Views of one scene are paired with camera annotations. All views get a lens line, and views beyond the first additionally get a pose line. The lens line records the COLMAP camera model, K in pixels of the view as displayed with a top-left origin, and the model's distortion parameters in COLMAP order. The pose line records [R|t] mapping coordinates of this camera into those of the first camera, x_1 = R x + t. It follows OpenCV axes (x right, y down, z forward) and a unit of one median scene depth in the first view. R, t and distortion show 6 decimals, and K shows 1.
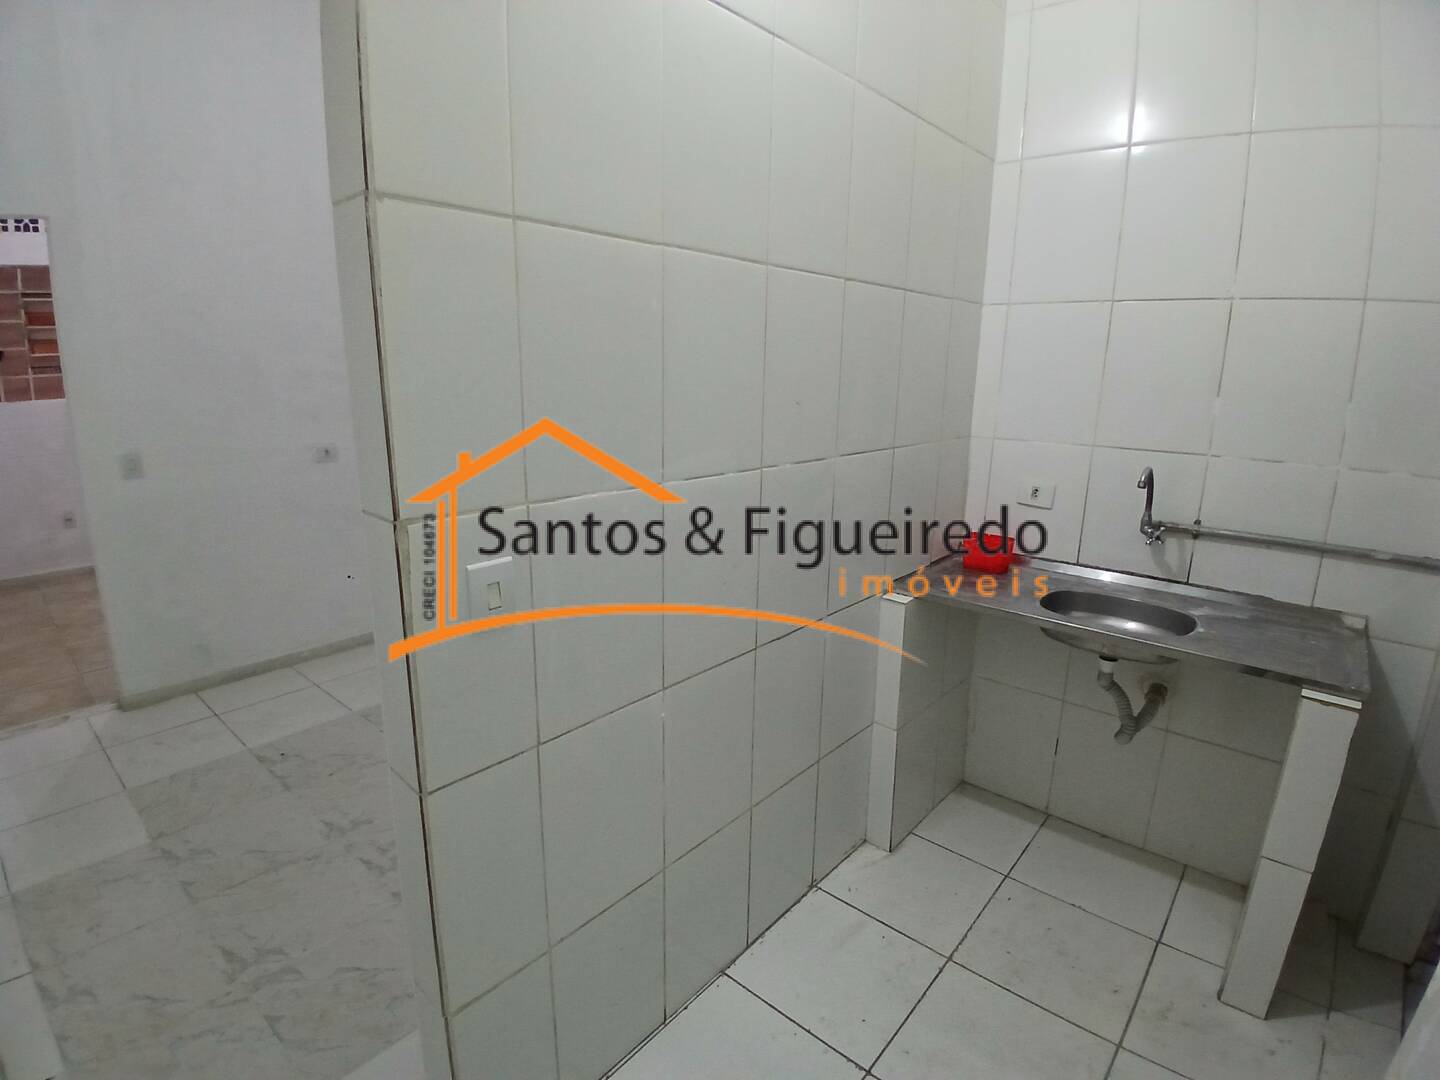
lens RADIAL K [[721.9, 0, 713.7], [0, 721.9, 548.1], [0, 0, 1]] dist [-0.001797, -0.044370]
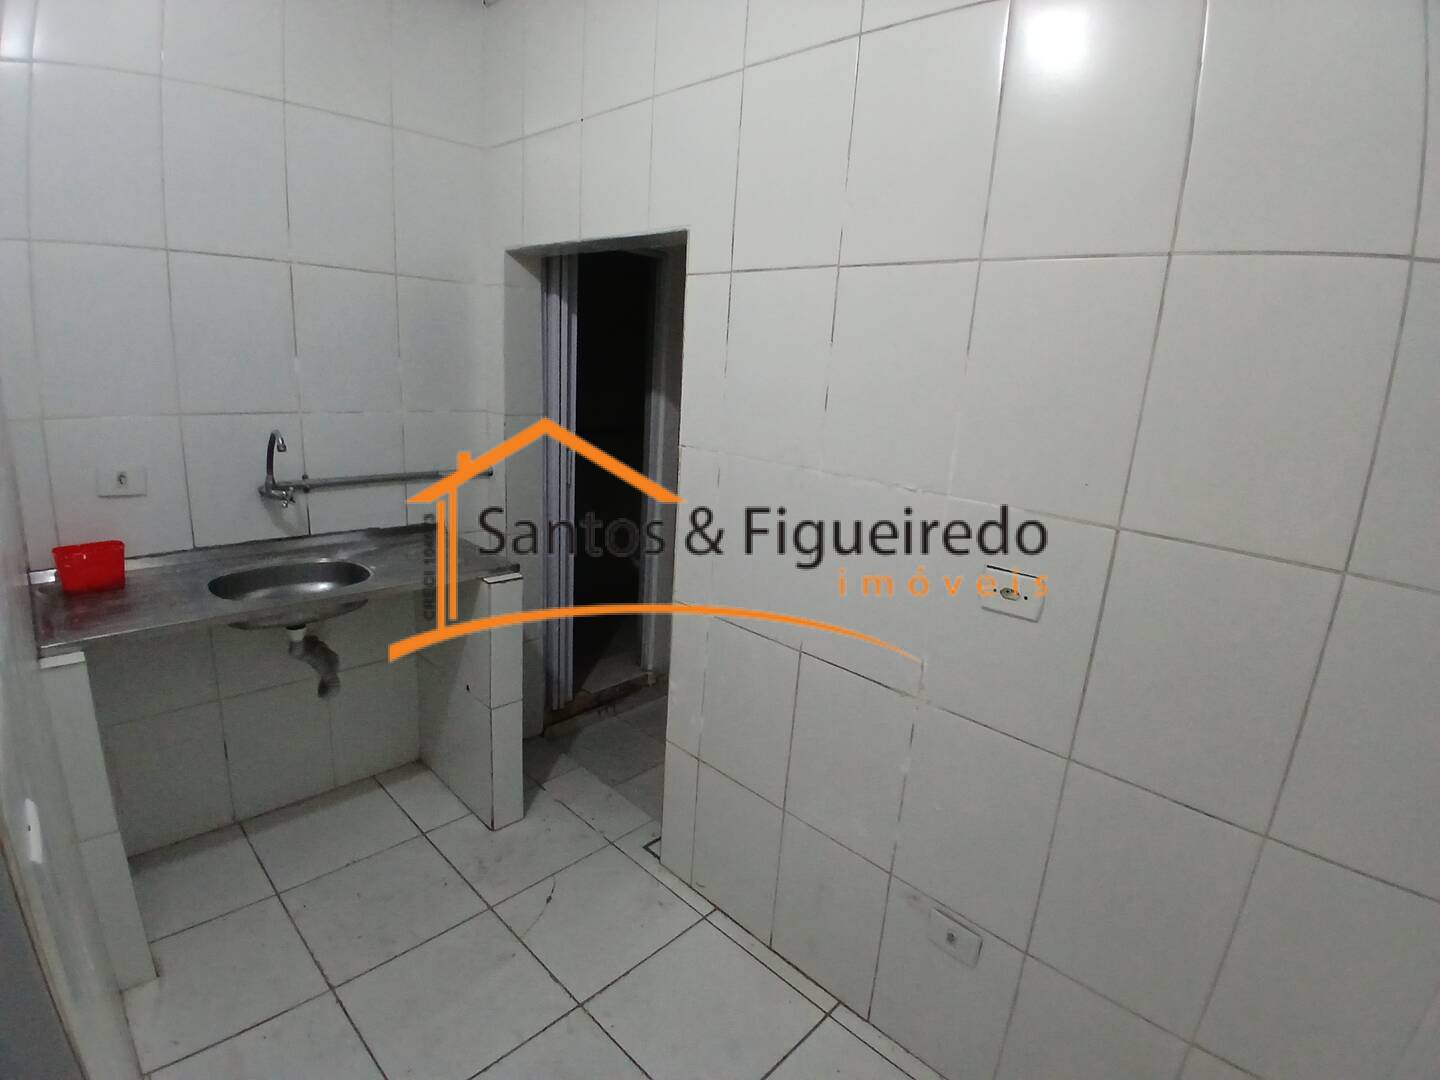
lens RADIAL K [[721.9, 0, 713.7], [0, 721.9, 548.1], [0, 0, 1]] dist [-0.001797, -0.044370]
pose [[0.052518, -0.259644, 0.964275, -0.340634], [0.186817, 0.951115, 0.245925, -0.083955], [-0.980990, 0.167228, 0.098457, 0.319915]]
